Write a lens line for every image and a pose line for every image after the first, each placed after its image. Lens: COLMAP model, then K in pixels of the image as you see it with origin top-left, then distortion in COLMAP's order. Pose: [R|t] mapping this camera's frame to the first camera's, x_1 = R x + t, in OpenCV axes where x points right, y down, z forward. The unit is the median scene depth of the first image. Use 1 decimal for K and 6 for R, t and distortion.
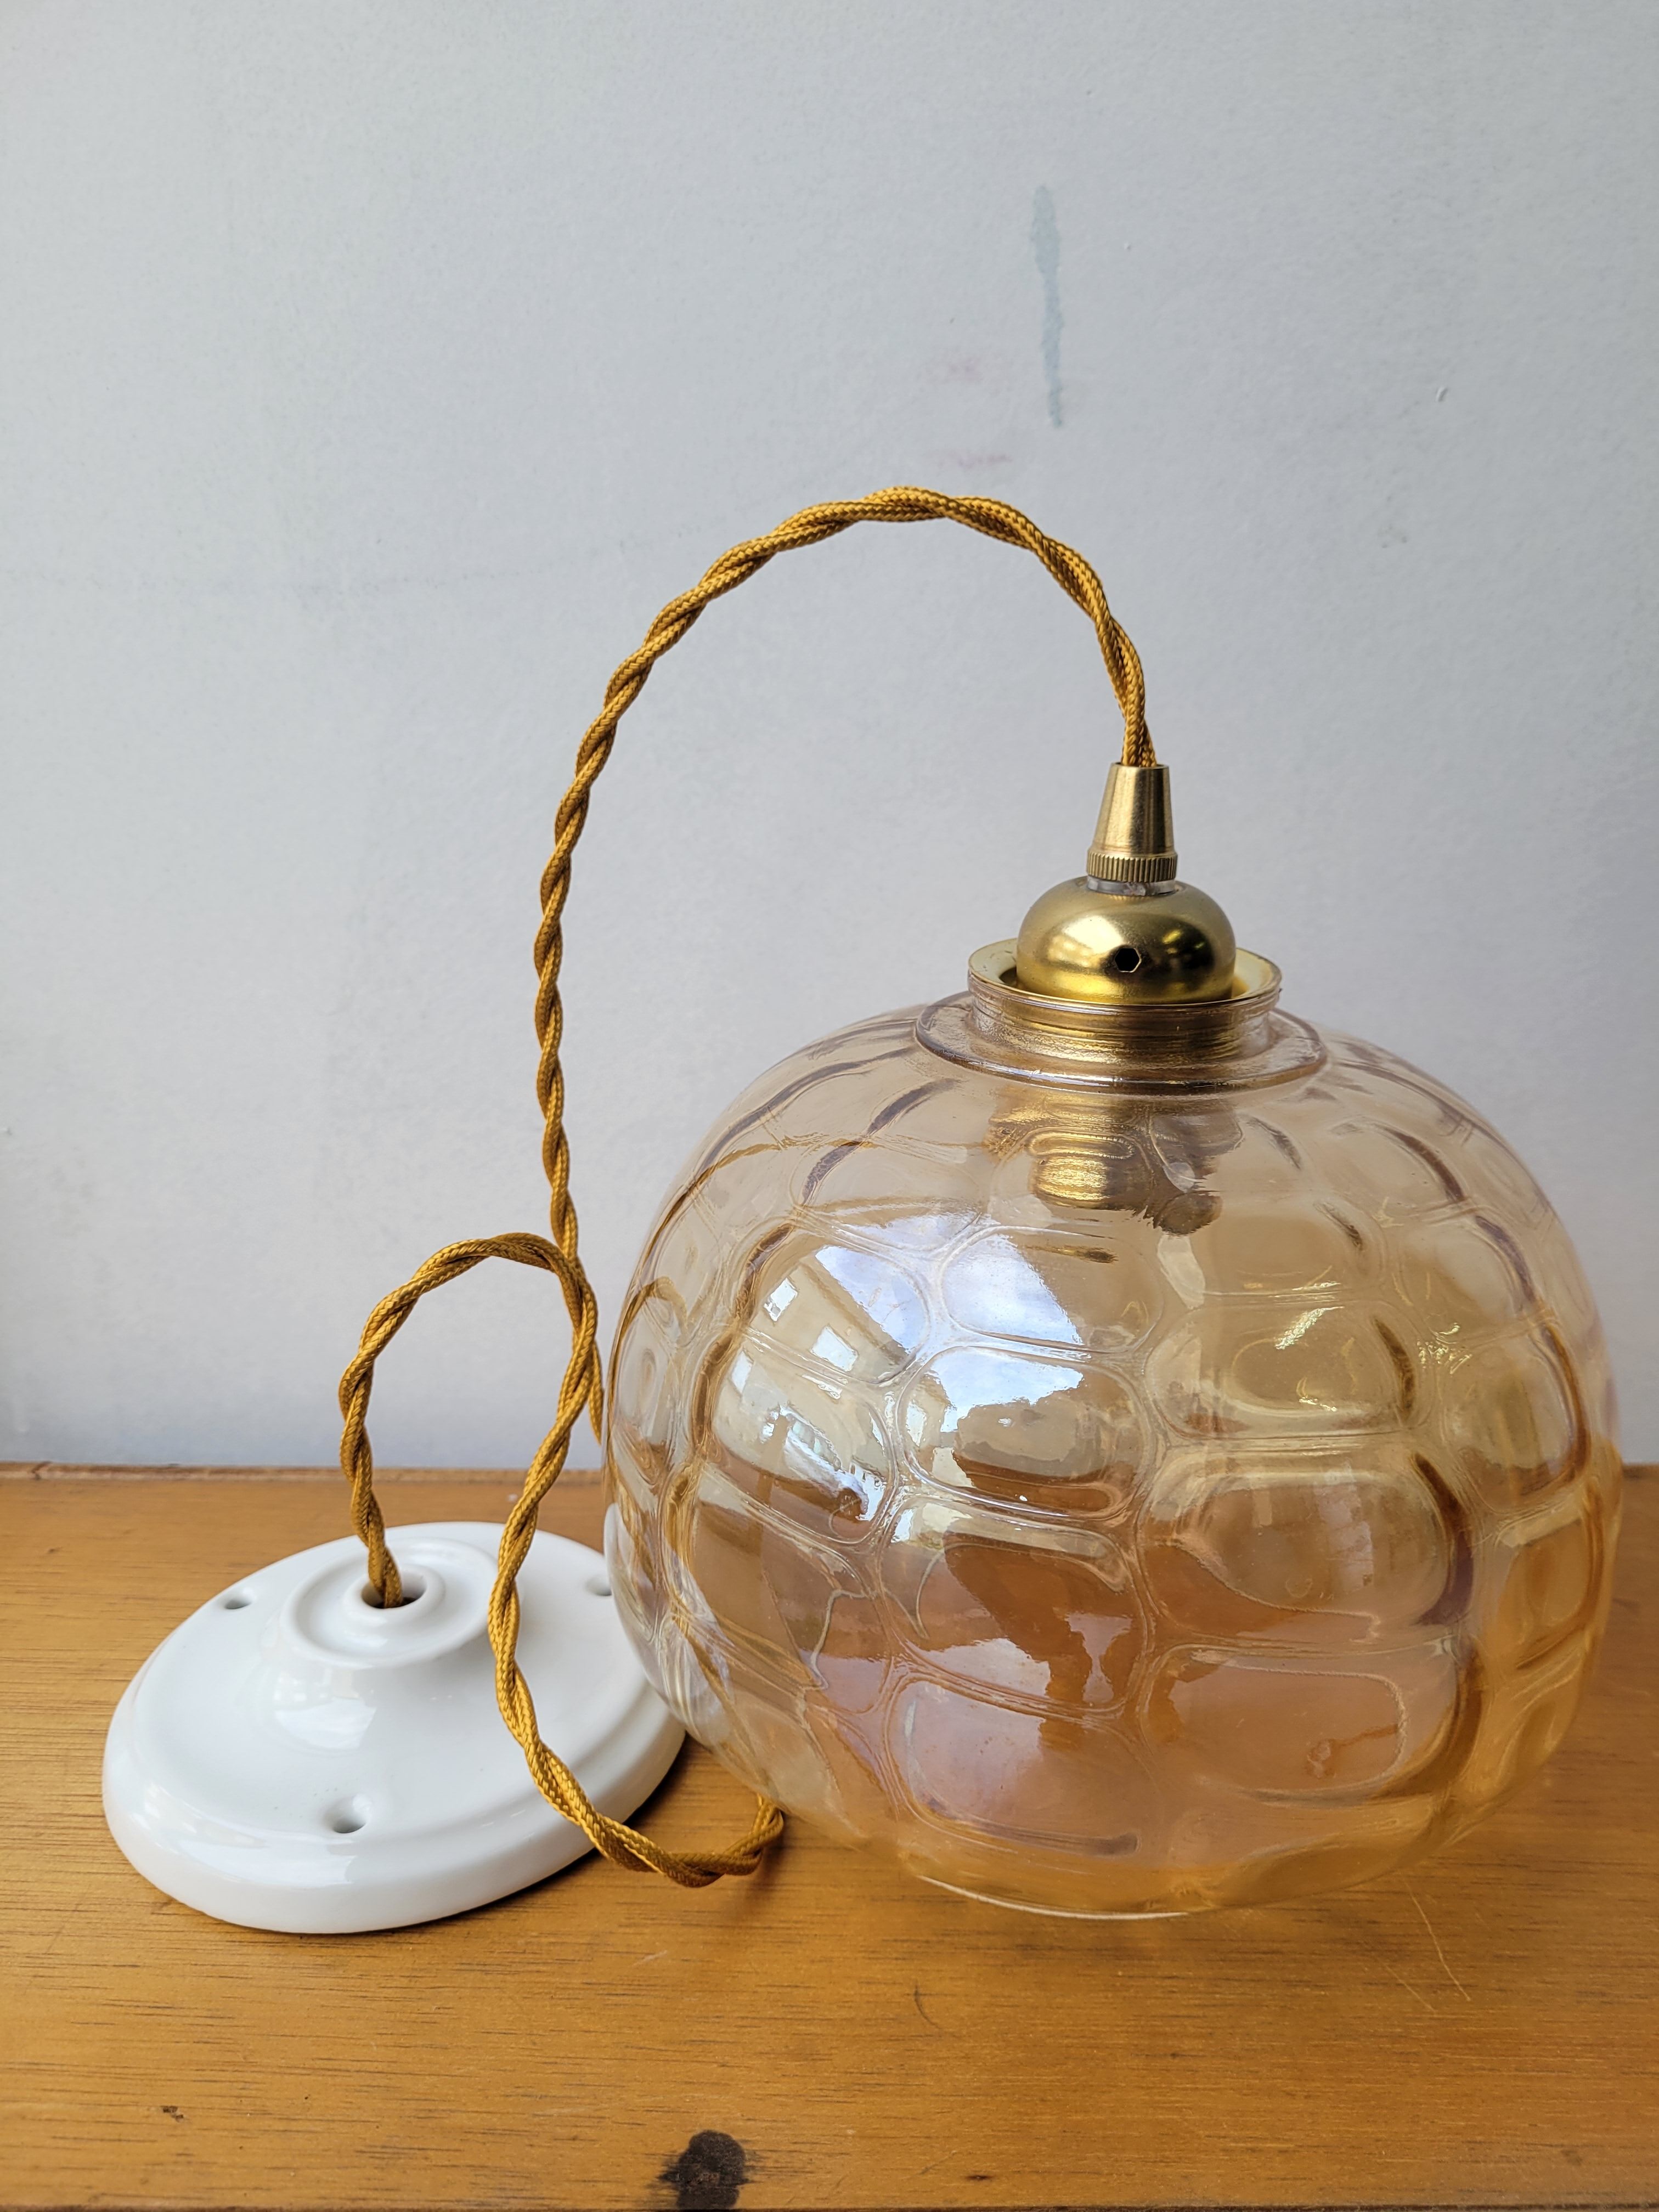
lens RADIAL K [[1690.9, 0, 827.9], [0, 1690.9, 1144.7], [0, 0, 1]] dist [-0.005473, -0.003960]
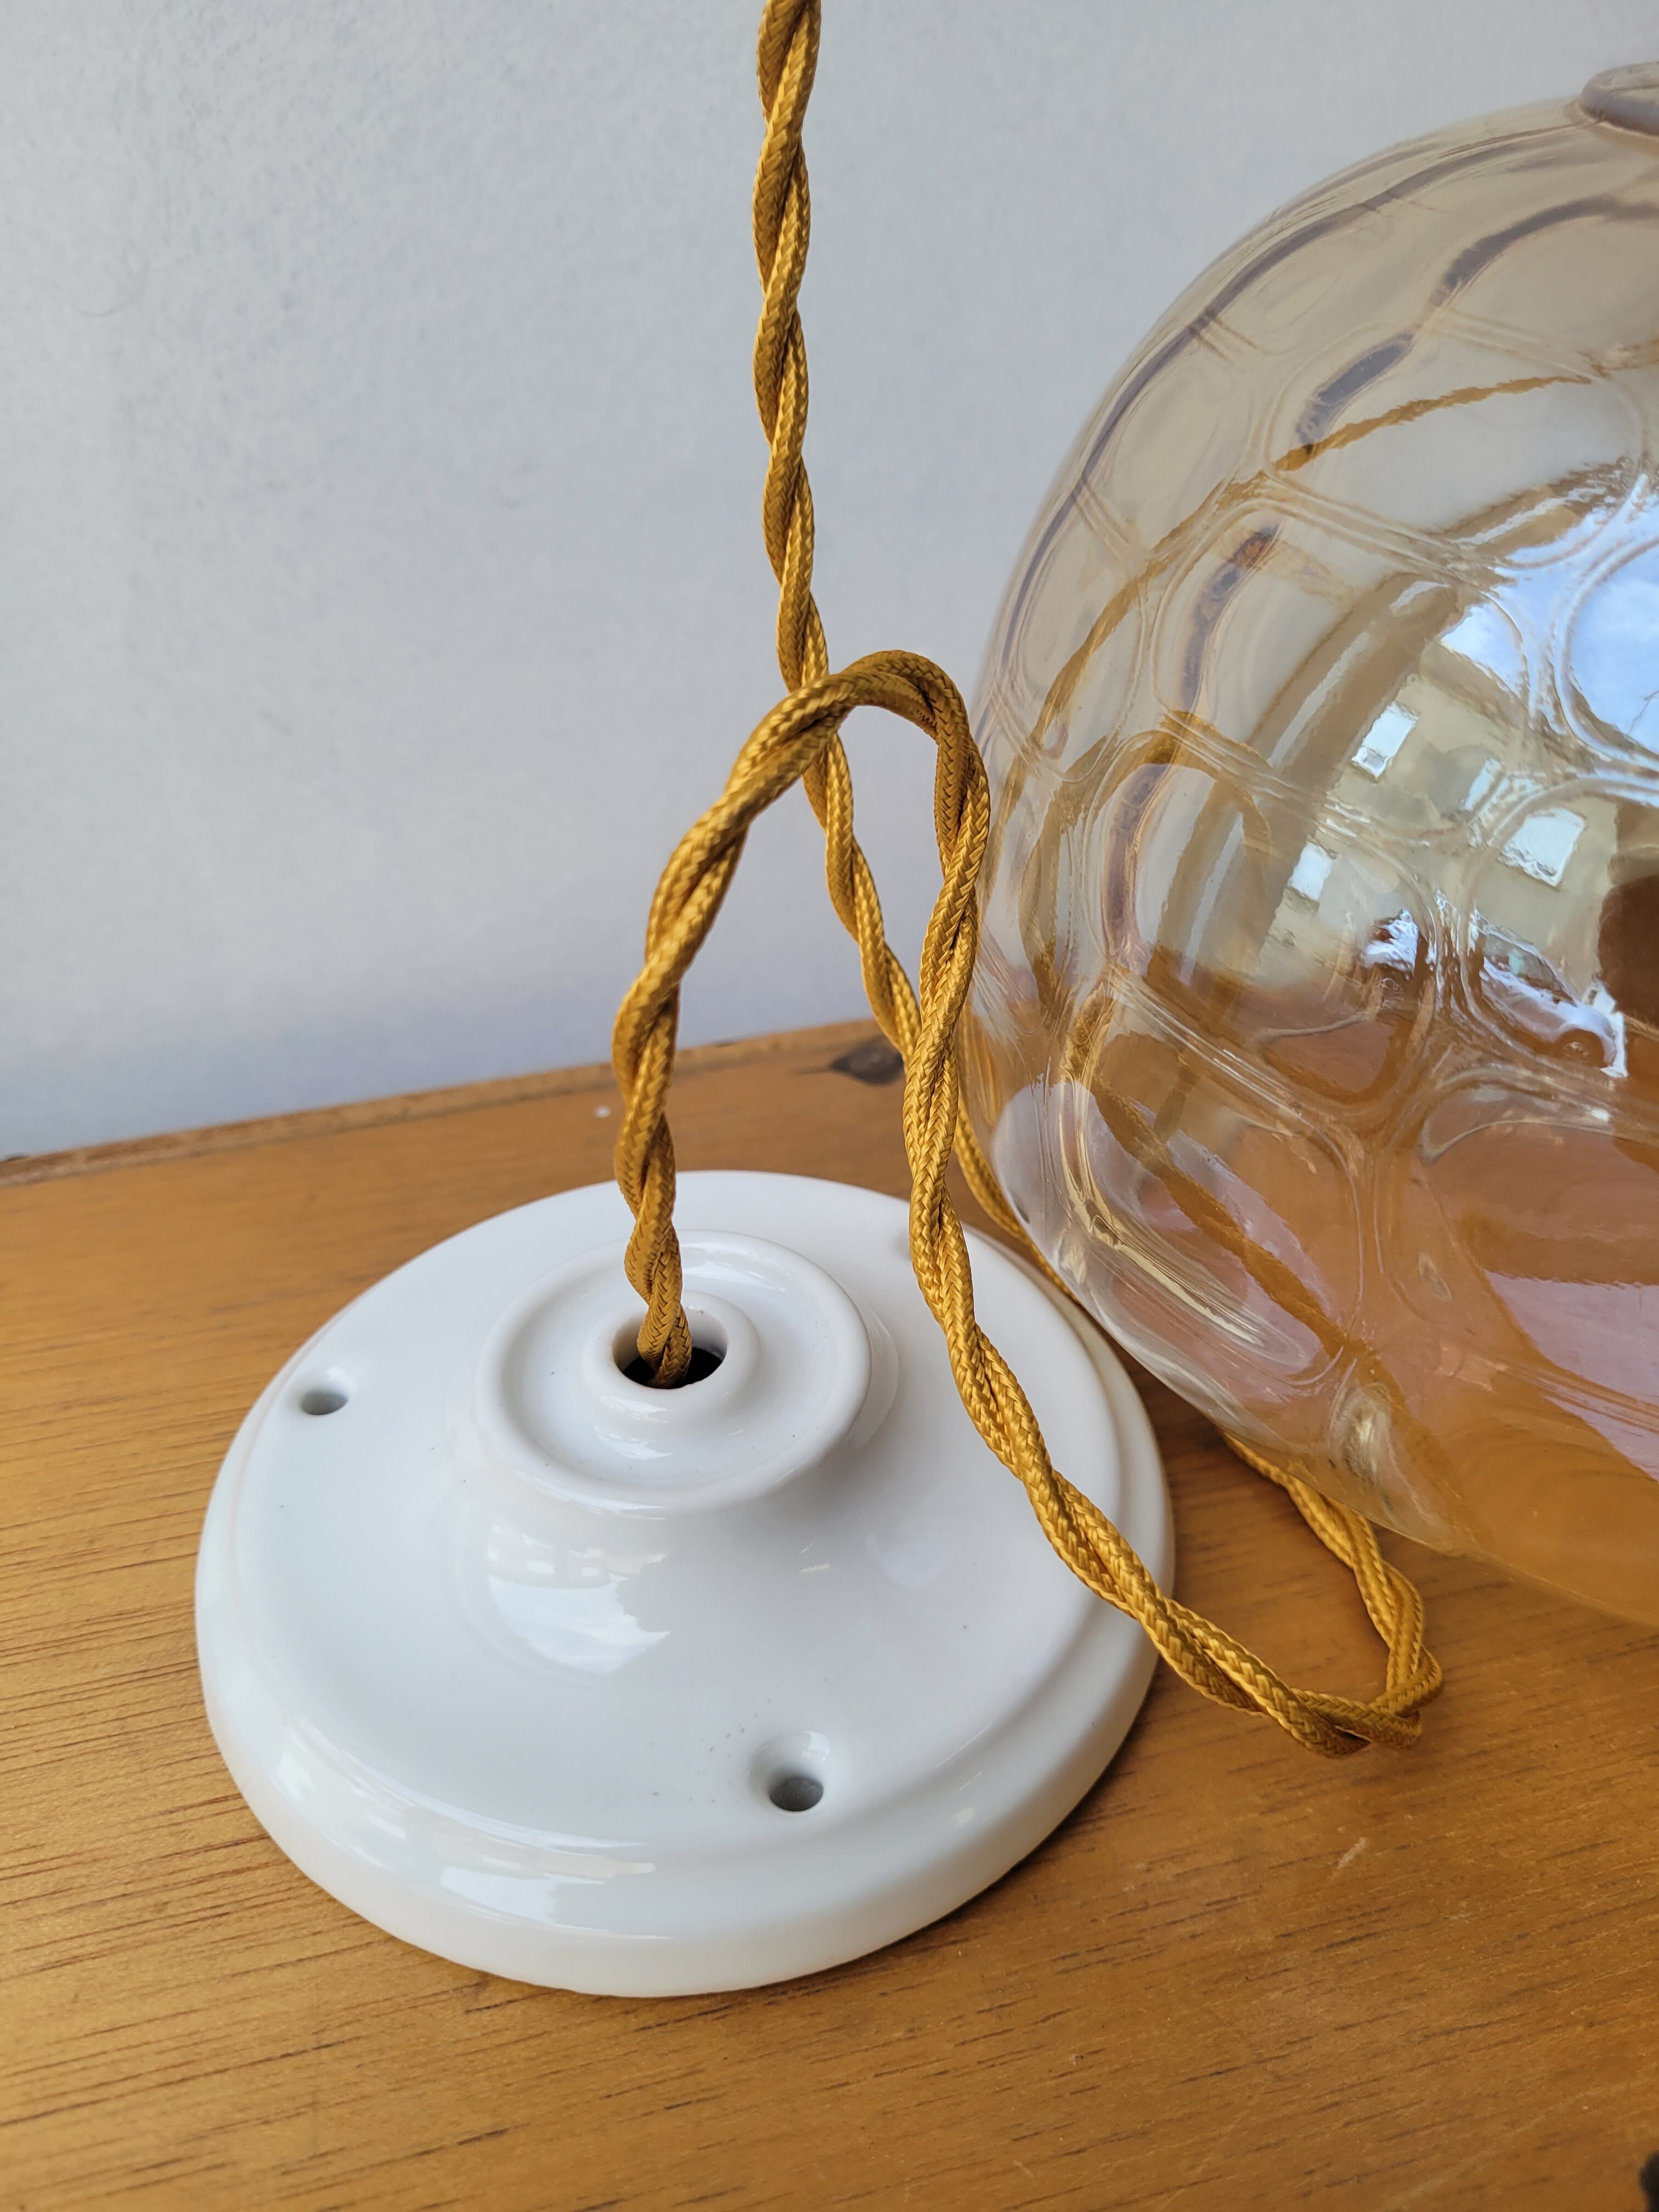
lens RADIAL K [[1797.5, 0, 828.0], [0, 1797.5, 1133.6], [0, 0, 1]] dist [0.085633, -0.097402]
pose [[0.964841, -0.179322, 0.192162, -0.360143], [0.110018, 0.939520, 0.324343, 0.005703], [-0.238701, -0.291798, 0.926216, 0.518332]]
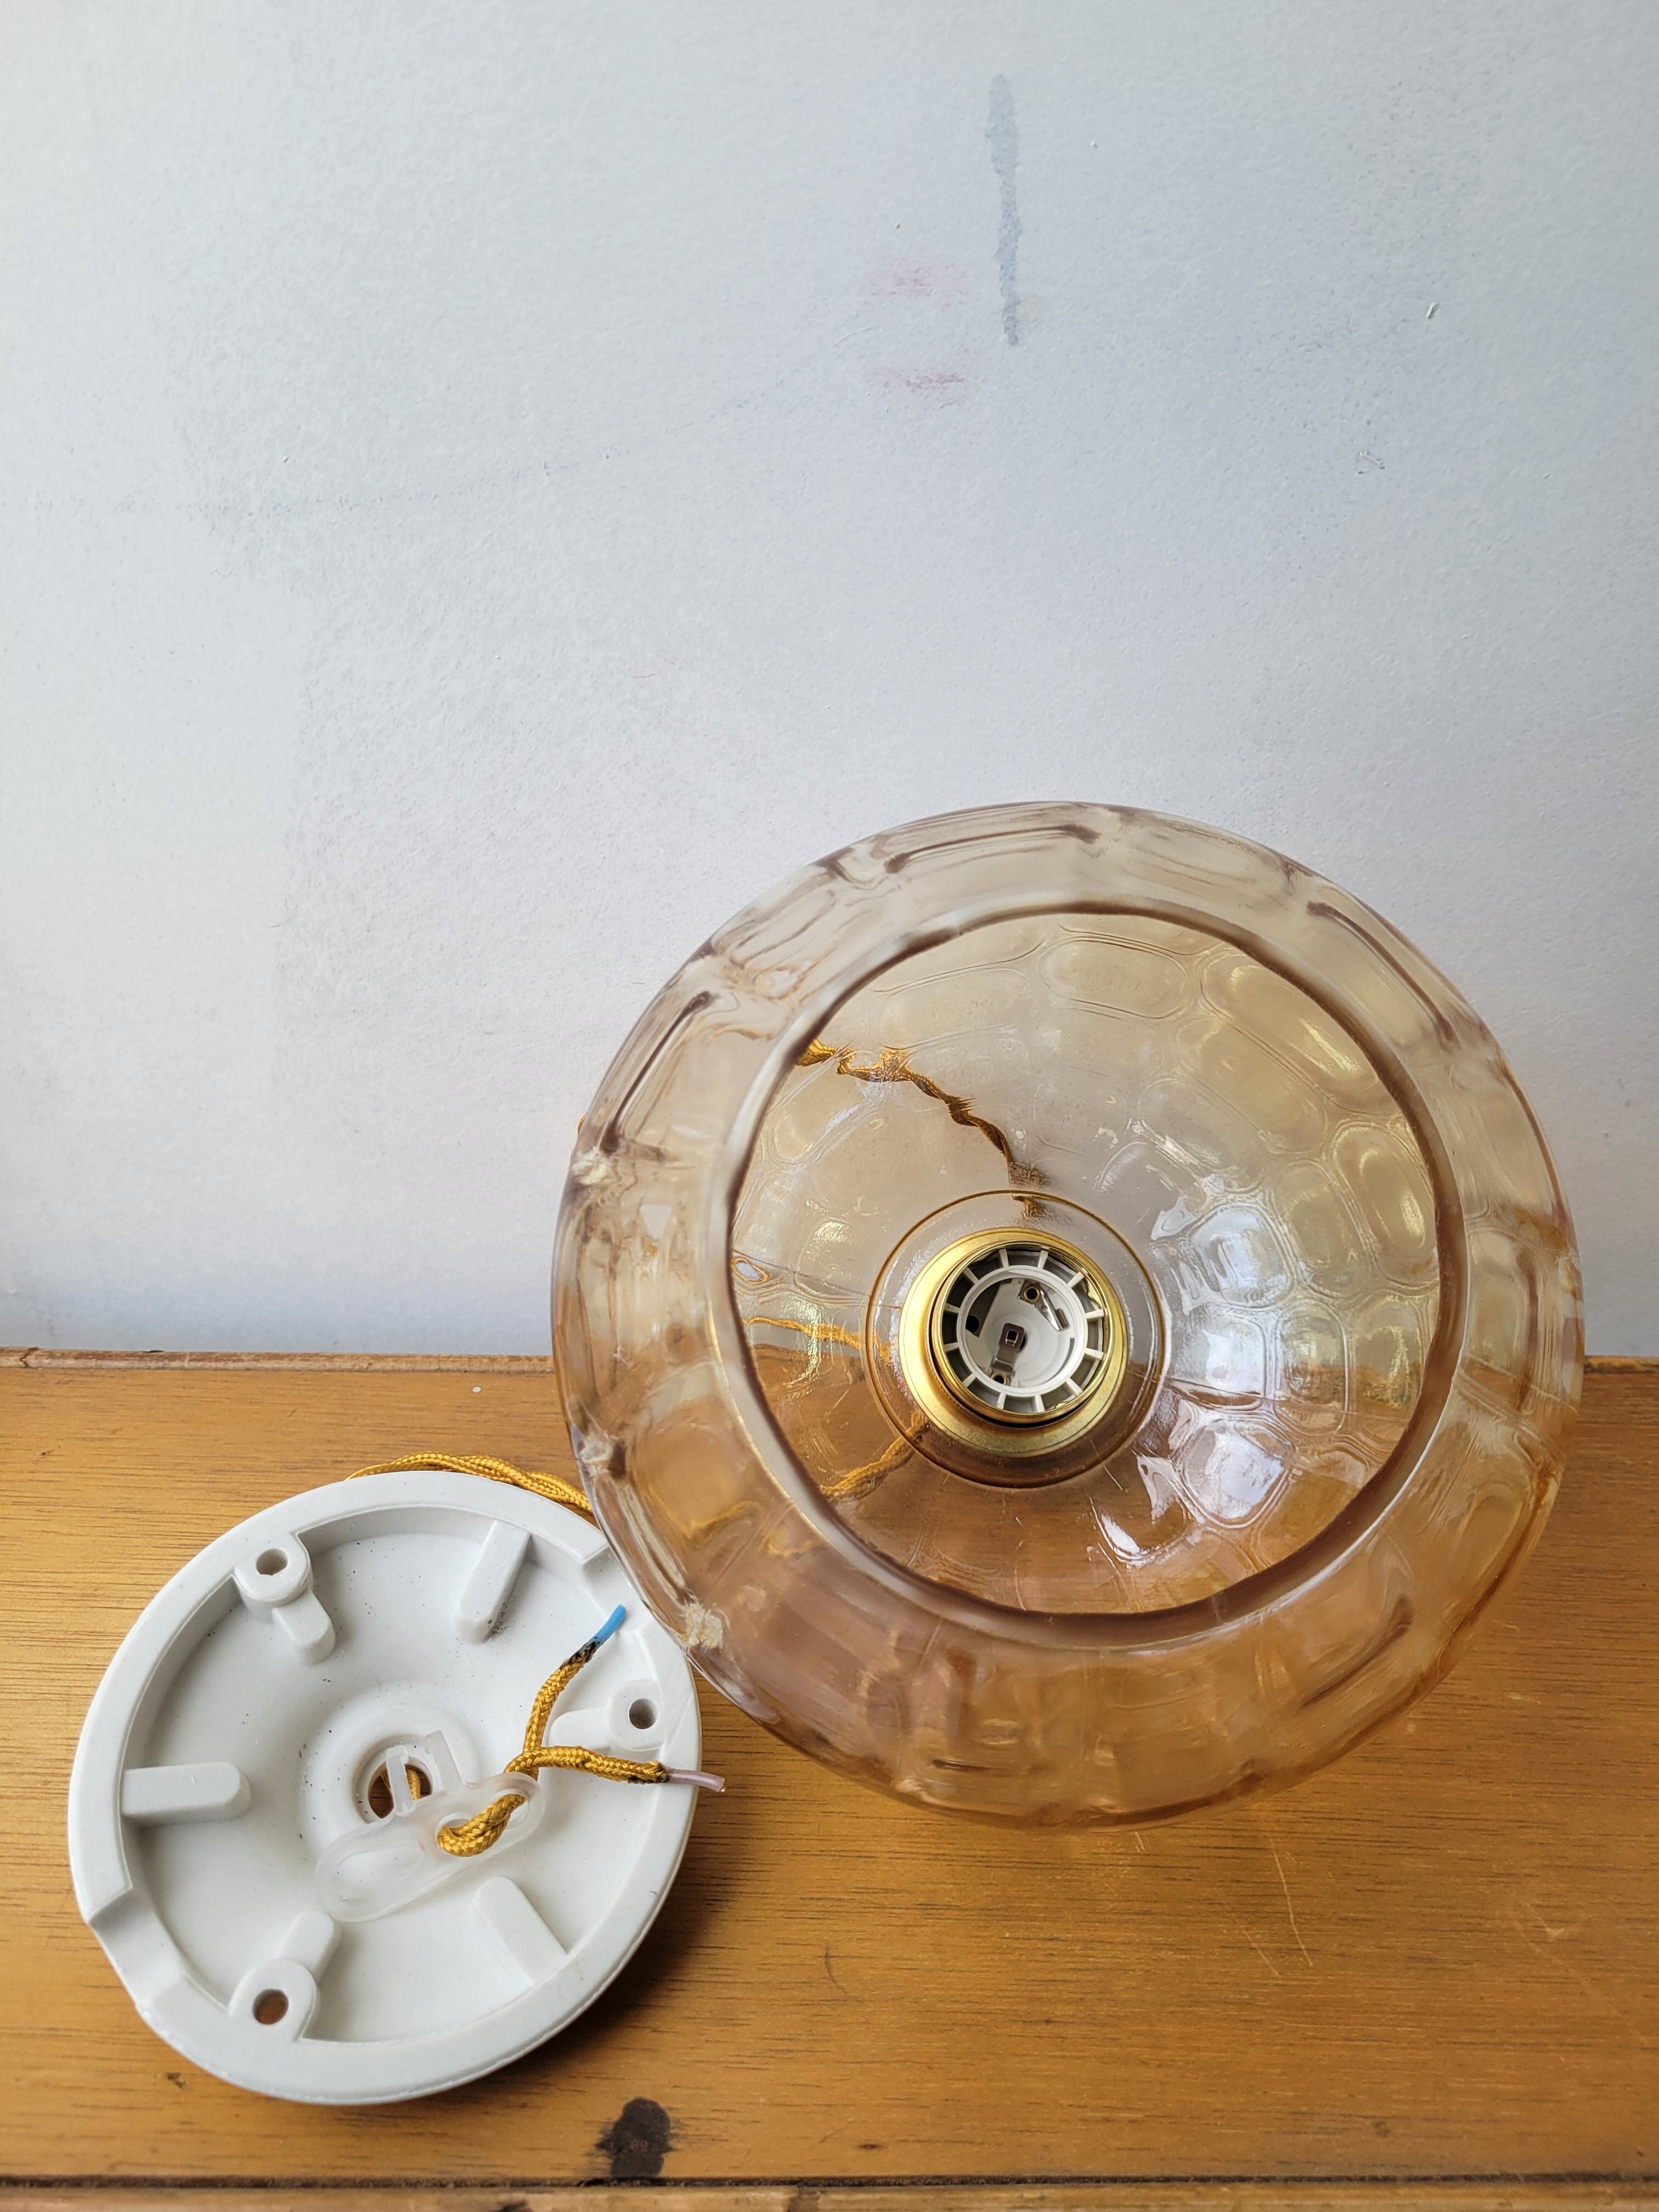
lens RADIAL K [[1674.2, 0, 829.5], [0, 1674.2, 1106.0], [0, 0, 1]] dist [0.001343, -0.003788]
pose [[0.999991, 0.004190, 0.000665, 0.049862], [-0.004234, 0.975916, 0.218104, -0.295383], [0.000265, -0.218105, 0.975925, 0.022318]]
